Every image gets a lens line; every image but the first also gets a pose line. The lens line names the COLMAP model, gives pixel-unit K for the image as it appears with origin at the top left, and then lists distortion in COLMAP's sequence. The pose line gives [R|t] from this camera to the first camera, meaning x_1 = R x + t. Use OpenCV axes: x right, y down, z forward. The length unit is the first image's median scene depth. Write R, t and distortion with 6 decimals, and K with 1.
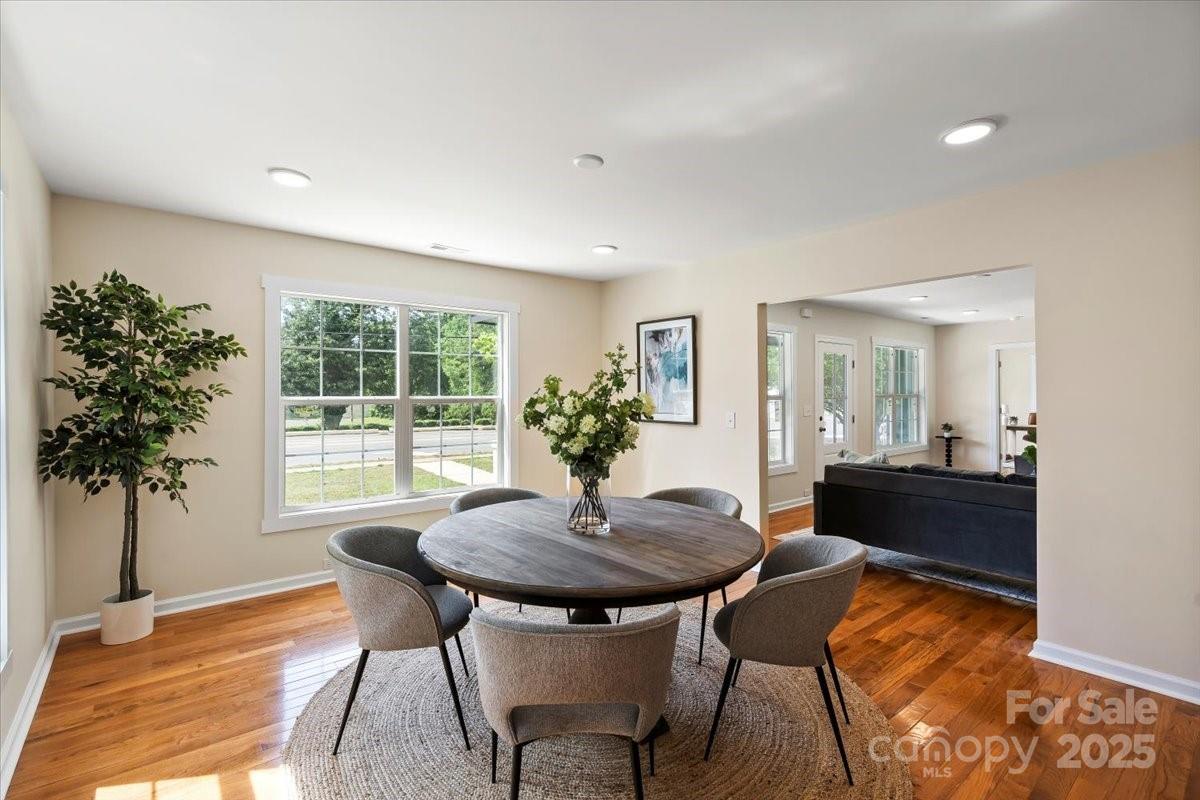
lens RADIAL K [[559.1, 0, 576.3], [0, 559.1, 392.1], [0, 0, 1]] dist [0.002326, -0.000654]
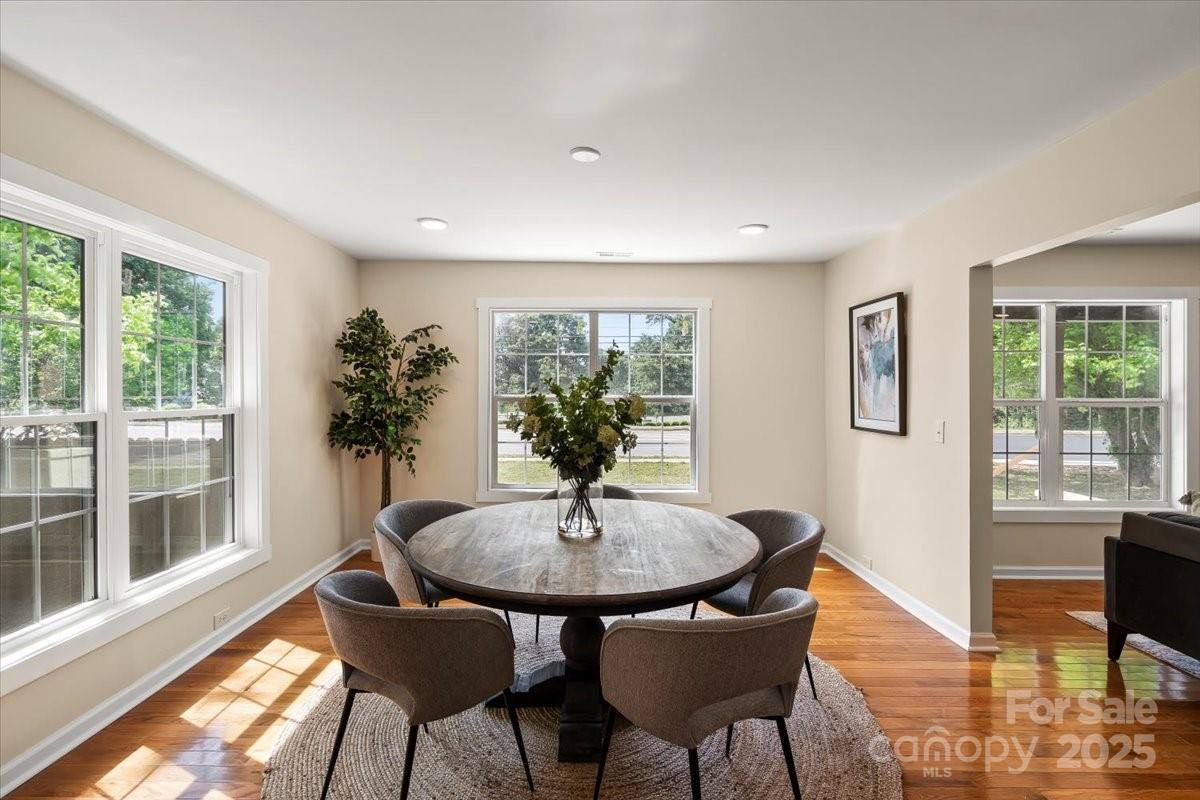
lens RADIAL K [[559.1, 0, 597.0], [0, 559.1, 390.2], [0, 0, 1]] dist [0.002326, -0.000654]
pose [[0.783551, 0.003887, -0.621316, 0.404763], [-0.004777, 0.999989, 0.000232, -0.002236], [0.621309, 0.002787, 0.783560, 0.160521]]
